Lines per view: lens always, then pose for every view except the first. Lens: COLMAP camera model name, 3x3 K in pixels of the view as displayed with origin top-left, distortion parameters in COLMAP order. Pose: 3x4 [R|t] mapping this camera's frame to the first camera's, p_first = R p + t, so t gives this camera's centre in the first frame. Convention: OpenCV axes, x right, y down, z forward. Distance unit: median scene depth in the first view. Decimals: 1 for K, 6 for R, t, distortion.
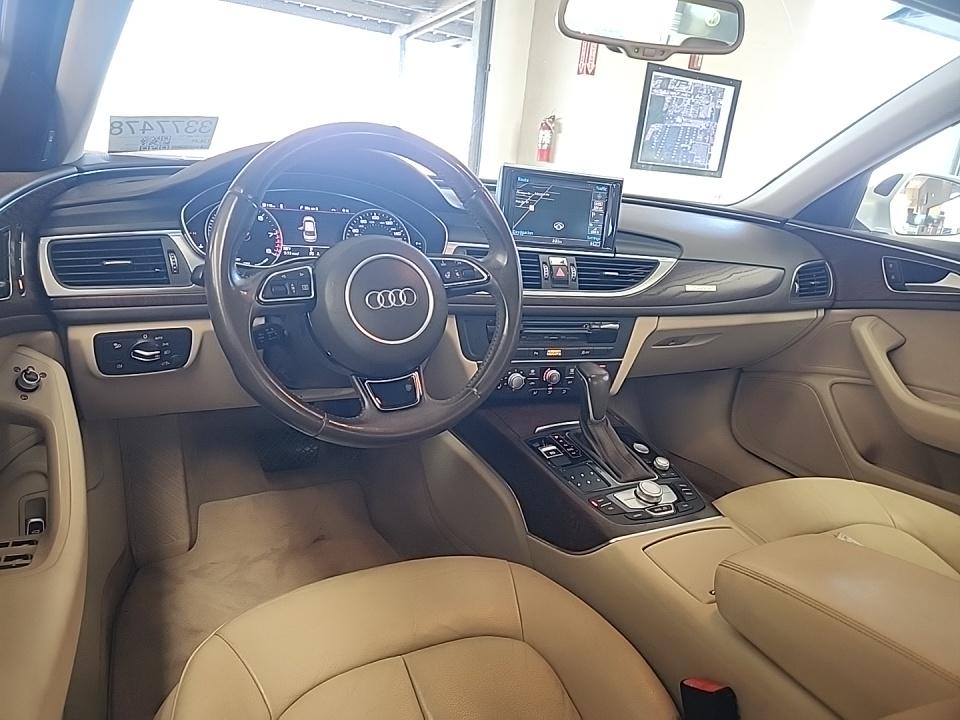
lens RADIAL K [[644.8, 0, 470.0], [0, 644.8, 362.6], [0, 0, 1]] dist [0.031799, -0.027833]
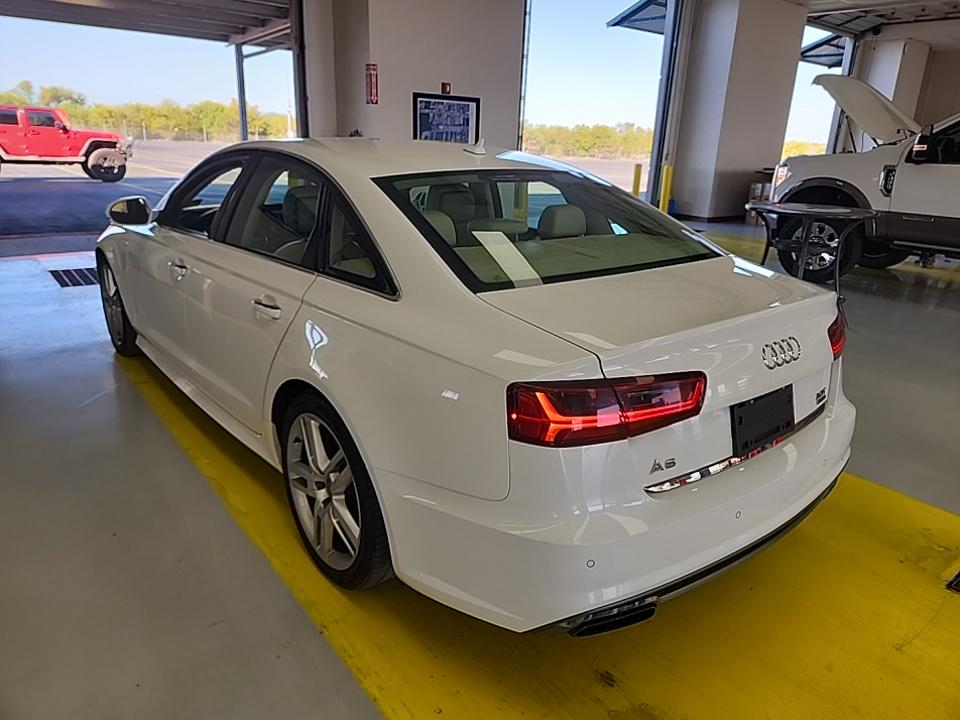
lens RADIAL K [[644.8, 0, 482.4], [0, 644.8, 361.2], [0, 0, 1]] dist [0.031799, -0.027833]
pose [[0.973099, -0.130099, 0.190141, 0.057427], [0.122161, 0.991097, 0.052940, 0.102213], [-0.195335, -0.028288, 0.980328, -0.532176]]
